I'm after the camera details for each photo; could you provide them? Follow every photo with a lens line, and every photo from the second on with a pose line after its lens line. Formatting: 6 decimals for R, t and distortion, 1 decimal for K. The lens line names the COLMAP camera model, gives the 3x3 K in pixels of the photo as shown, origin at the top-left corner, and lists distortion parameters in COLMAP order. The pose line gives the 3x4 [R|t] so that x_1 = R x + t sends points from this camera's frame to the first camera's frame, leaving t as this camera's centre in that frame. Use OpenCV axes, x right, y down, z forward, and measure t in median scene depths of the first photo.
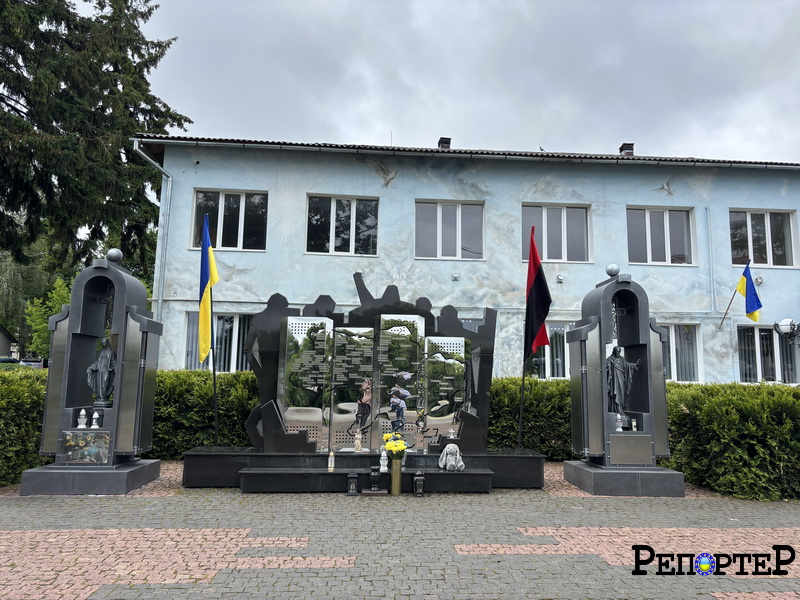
lens RADIAL K [[610.8, 0, 408.0], [0, 610.8, 293.3], [0, 0, 1]] dist [0.062983, -0.066607]
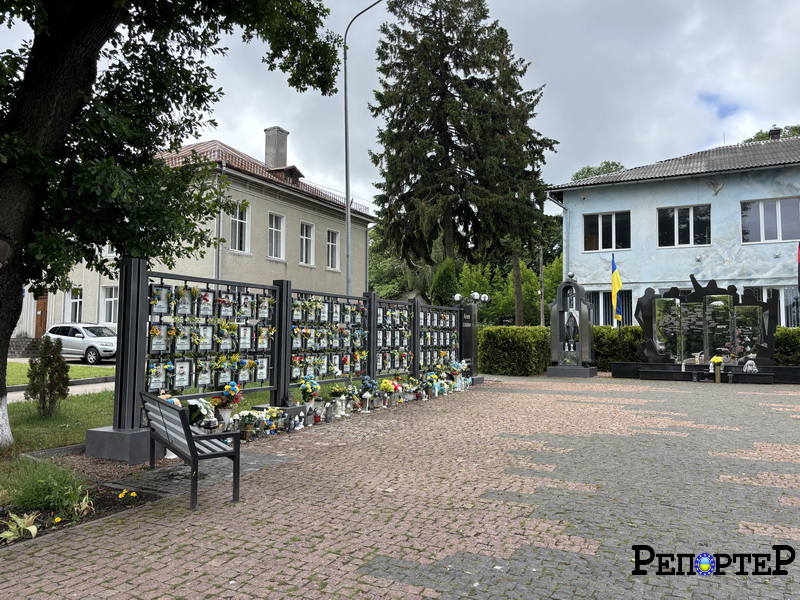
lens RADIAL K [[610.8, 0, 408.0], [0, 610.8, 293.3], [0, 0, 1]] dist [0.062983, -0.066607]
pose [[0.854013, -0.048688, -0.517969, 0.087406], [0.086073, 0.995114, 0.048376, -0.080470], [0.513082, -0.085897, 0.854031, -0.627676]]
